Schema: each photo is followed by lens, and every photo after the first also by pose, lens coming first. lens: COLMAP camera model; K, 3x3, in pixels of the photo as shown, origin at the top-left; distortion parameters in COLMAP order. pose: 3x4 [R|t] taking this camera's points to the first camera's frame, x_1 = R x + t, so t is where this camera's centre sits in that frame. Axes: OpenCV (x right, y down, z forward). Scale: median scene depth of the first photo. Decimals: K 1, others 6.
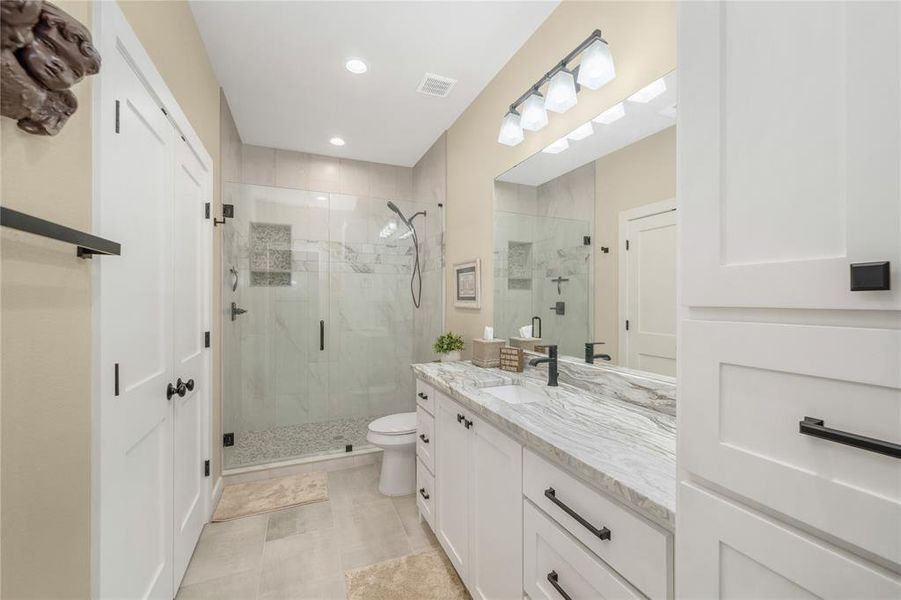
lens RADIAL K [[352.5, 0, 450.5], [0, 352.5, 300.0], [0, 0, 1]] dist [-0.001036, -0.000110]
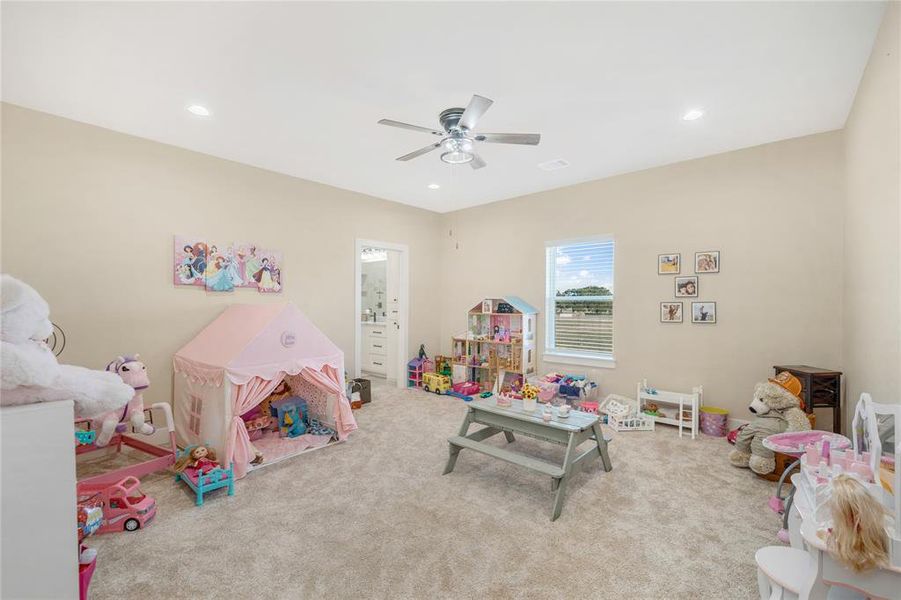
lens RADIAL K [[352.5, 0, 450.5], [0, 352.5, 300.0], [0, 0, 1]] dist [-0.001036, -0.000110]
pose [[0.889518, -0.004384, 0.456879, -0.570928], [0.004966, 0.999988, -0.000072, -0.013853], [-0.456873, 0.002333, 0.889529, -2.175426]]
